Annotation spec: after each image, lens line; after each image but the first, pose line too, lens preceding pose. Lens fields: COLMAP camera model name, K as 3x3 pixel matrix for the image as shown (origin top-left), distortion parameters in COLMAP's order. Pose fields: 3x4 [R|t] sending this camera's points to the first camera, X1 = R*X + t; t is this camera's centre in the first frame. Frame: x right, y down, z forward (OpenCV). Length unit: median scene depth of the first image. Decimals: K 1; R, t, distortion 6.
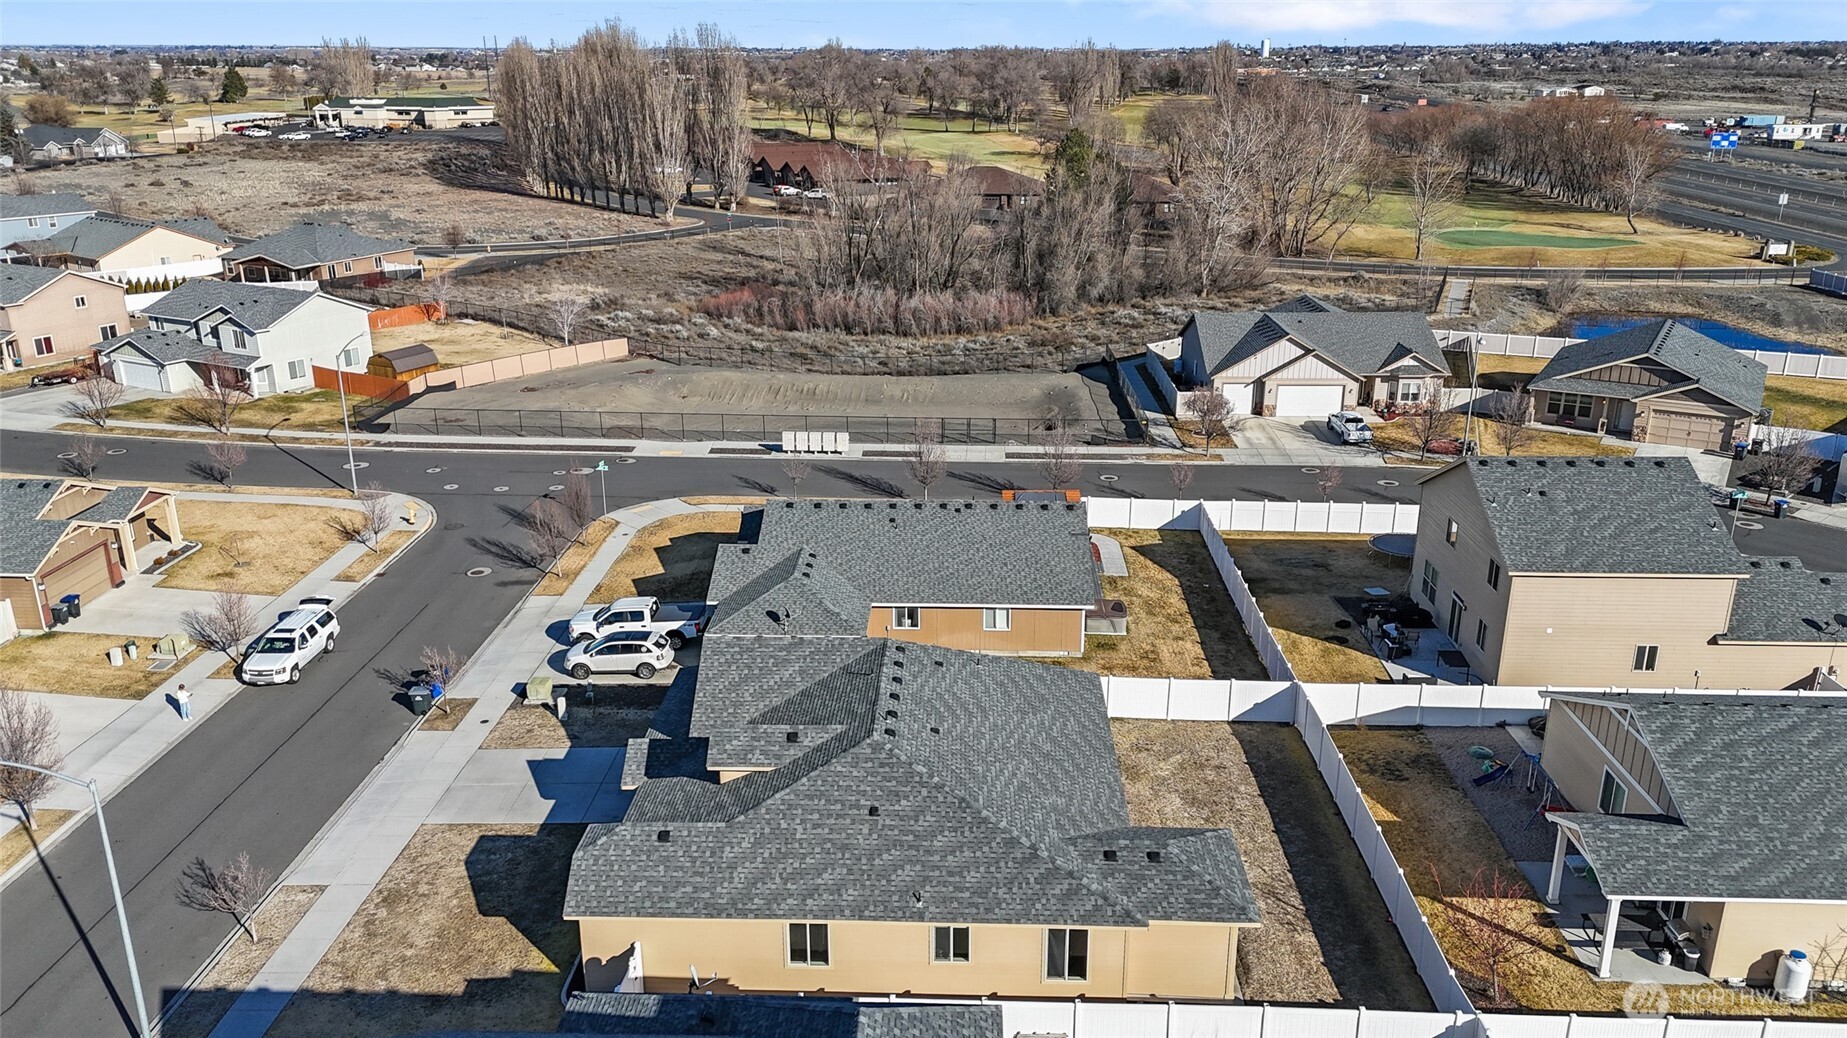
lens RADIAL K [[1336.3, 0, 935.2], [0, 1336.3, 516.6], [0, 0, 1]] dist [0.068137, -0.055313]
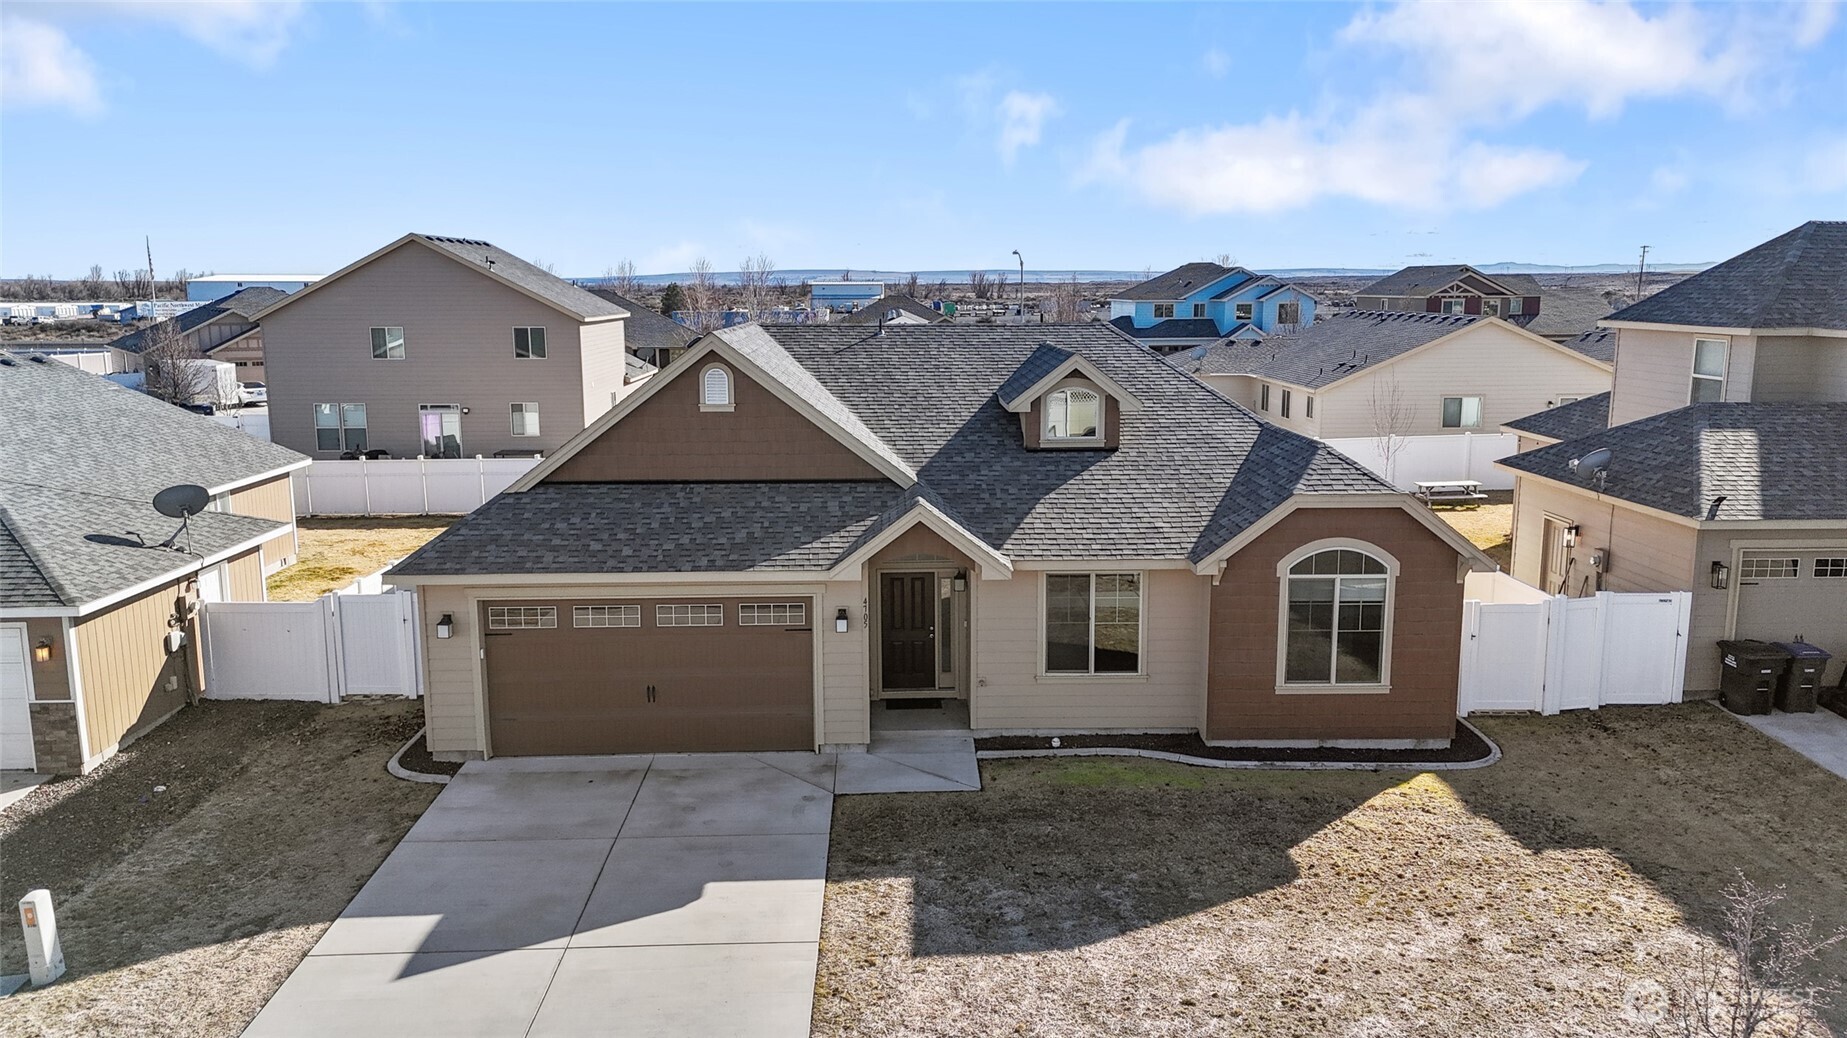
lens RADIAL K [[1336.3, 0, 917.9], [0, 1336.3, 519.3], [0, 0, 1]] dist [0.068137, -0.055313]
pose [[-0.056543, -0.173349, 0.983236, -0.749351], [0.324455, 0.928168, 0.182299, 0.107089], [-0.944210, 0.329323, 0.003762, 1.160420]]
